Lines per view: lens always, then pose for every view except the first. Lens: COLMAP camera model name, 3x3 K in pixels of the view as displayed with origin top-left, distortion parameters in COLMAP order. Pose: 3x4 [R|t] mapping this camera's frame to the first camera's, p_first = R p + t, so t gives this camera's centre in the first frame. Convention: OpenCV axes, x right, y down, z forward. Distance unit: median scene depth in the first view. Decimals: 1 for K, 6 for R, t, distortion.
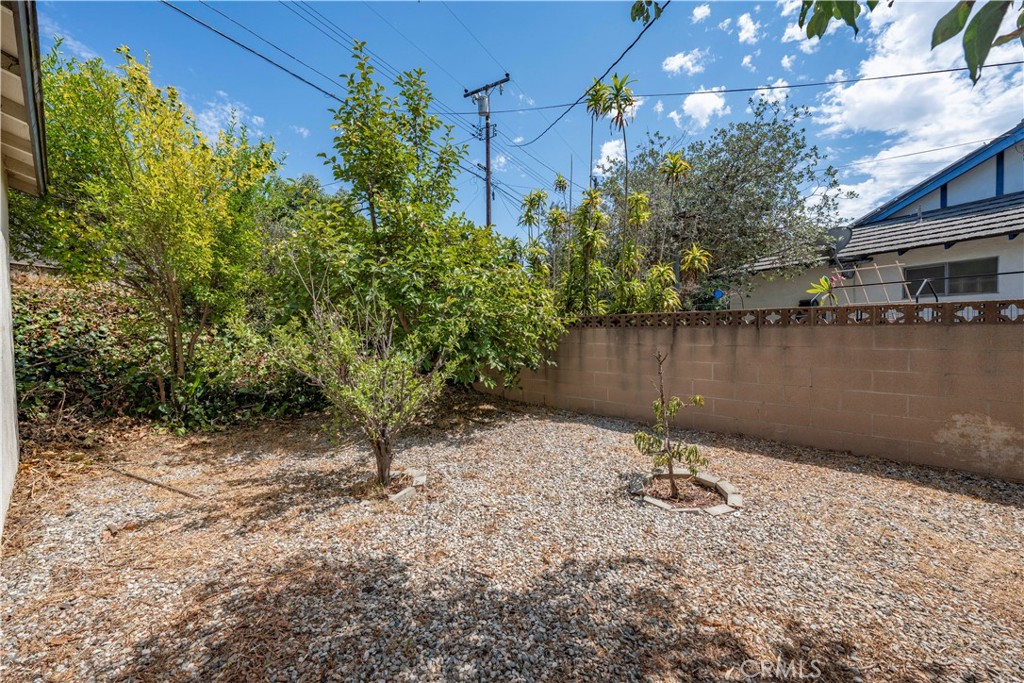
lens RADIAL K [[391.0, 0, 512.0], [0, 391.0, 341.5], [0, 0, 1]] dist [-0.000322, 0.000024]
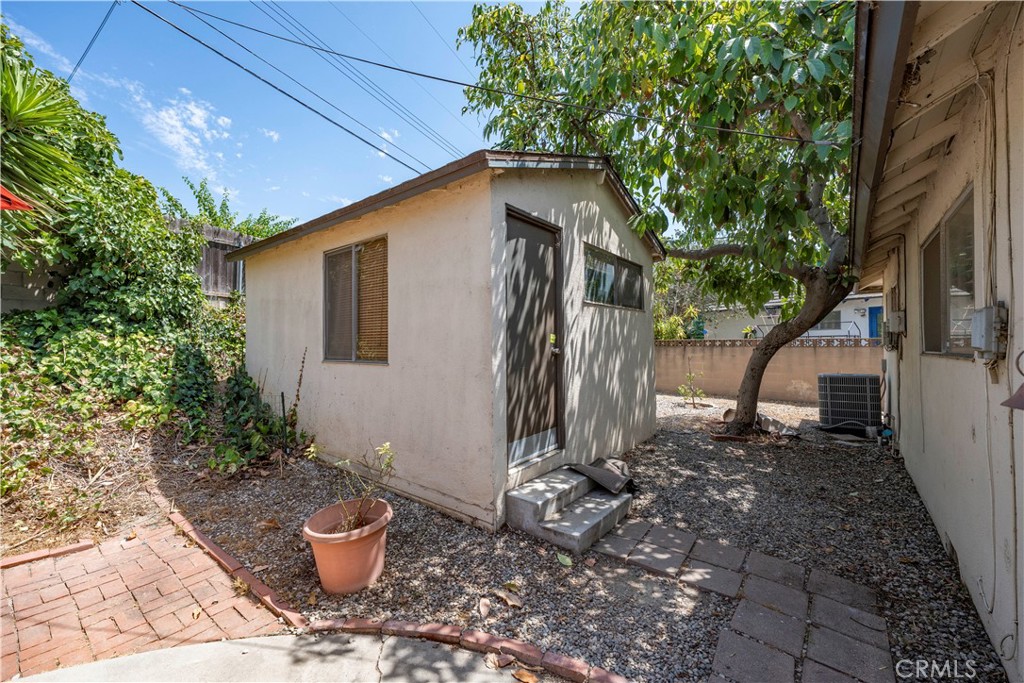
lens RADIAL K [[411.8, 0, 512.0], [0, 411.8, 341.5], [0, 0, 1]] dist [0.029969, 0.000020]
pose [[0.995977, 0.001838, 0.089586, -0.057989], [0.000680, 0.999606, -0.028068, -0.000144], [-0.089603, 0.028016, 0.995583, -0.093434]]
